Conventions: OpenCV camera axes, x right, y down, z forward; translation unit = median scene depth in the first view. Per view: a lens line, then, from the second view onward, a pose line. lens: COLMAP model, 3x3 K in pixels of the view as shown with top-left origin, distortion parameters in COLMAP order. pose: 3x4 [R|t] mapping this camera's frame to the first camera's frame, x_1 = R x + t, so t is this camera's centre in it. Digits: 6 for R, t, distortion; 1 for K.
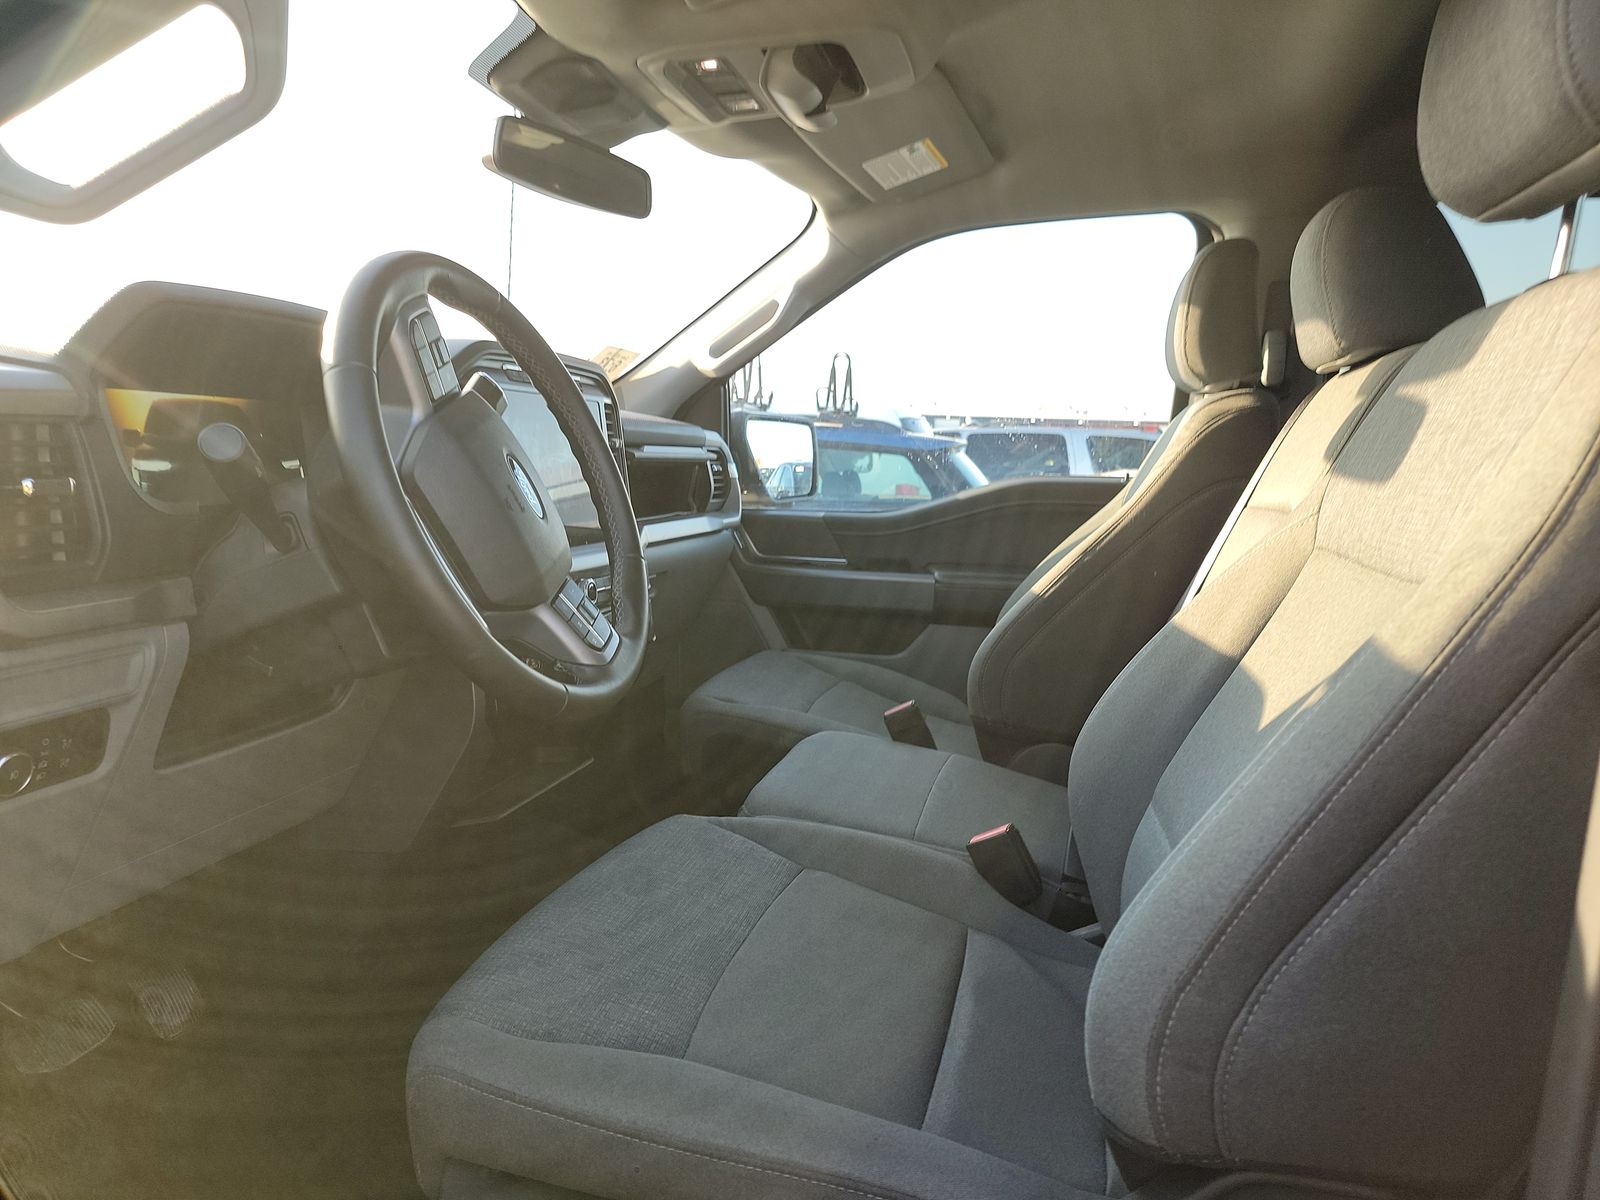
lens RADIAL K [[1131.7, 0, 786.6], [0, 1131.7, 605.3], [0, 0, 1]] dist [0.061765, -0.036893]
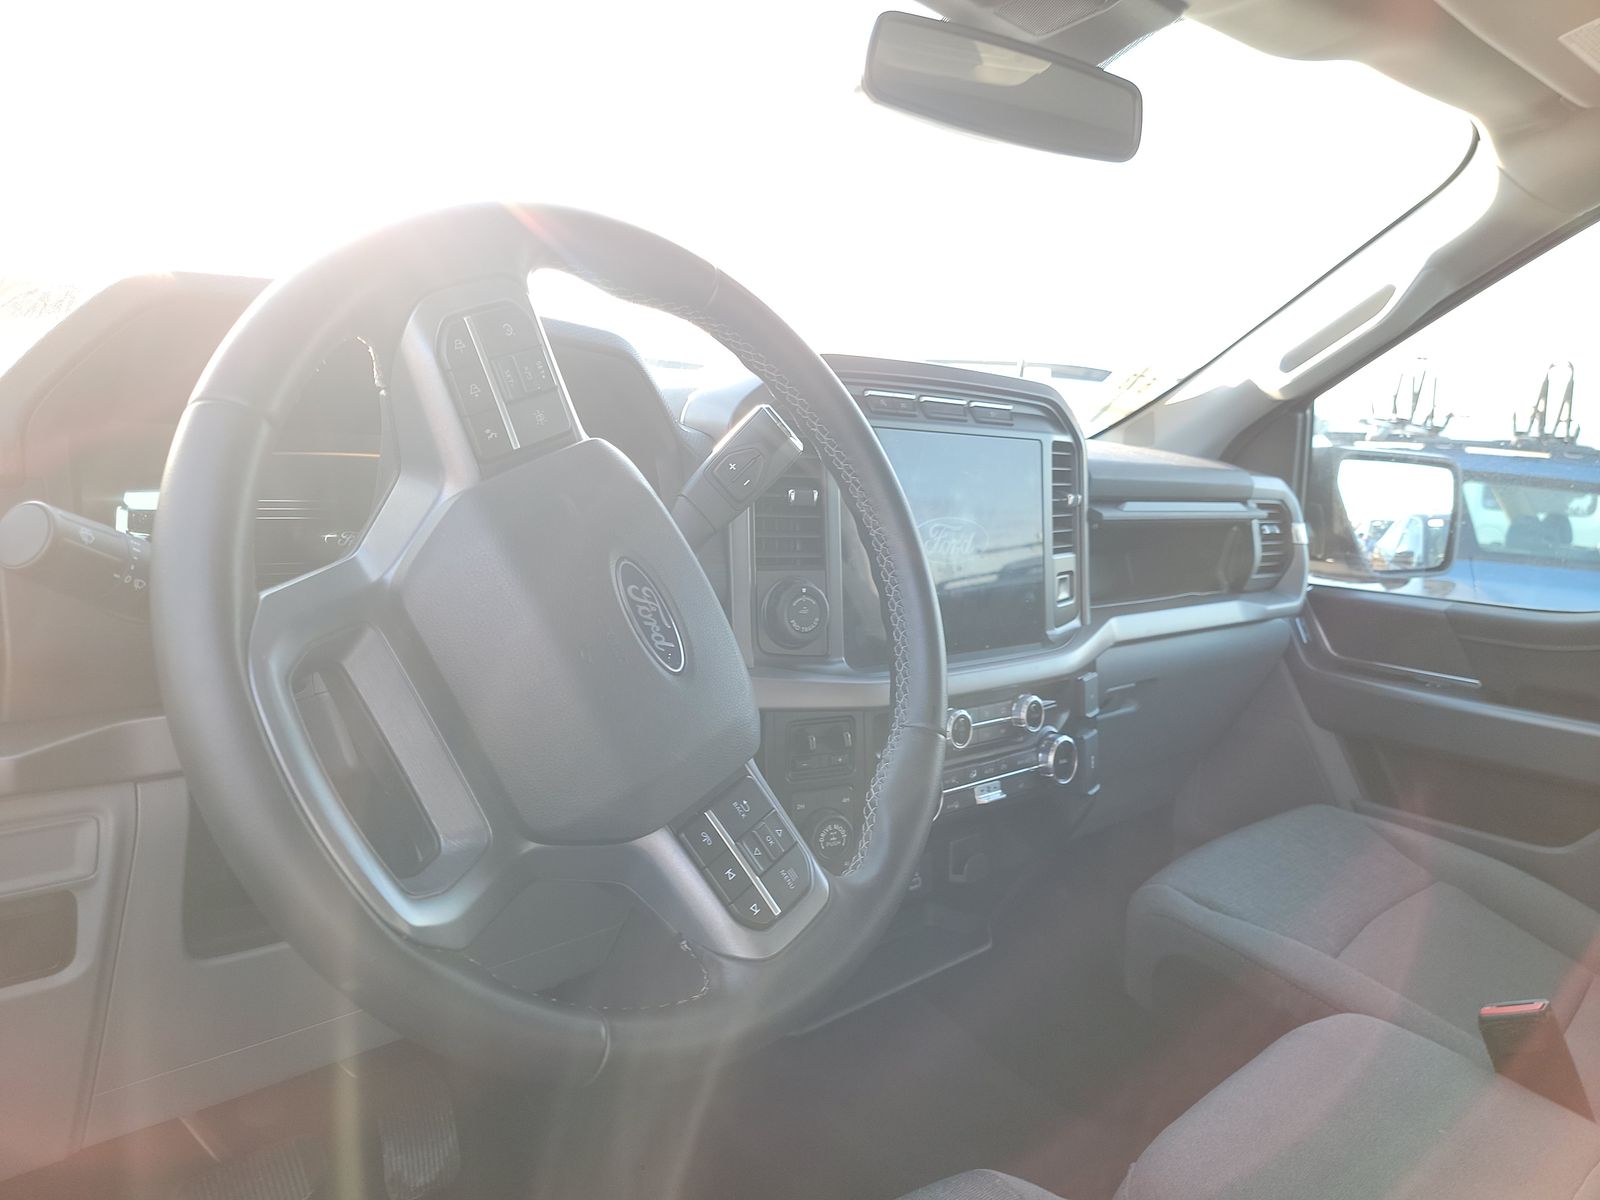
lens RADIAL K [[1131.7, 0, 786.6], [0, 1131.7, 605.3], [0, 0, 1]] dist [0.061765, -0.036893]
pose [[0.855872, 0.096965, -0.508017, 0.045524], [-0.104009, 0.994469, 0.014585, -0.053862], [0.506622, 0.040355, 0.861223, 0.242840]]
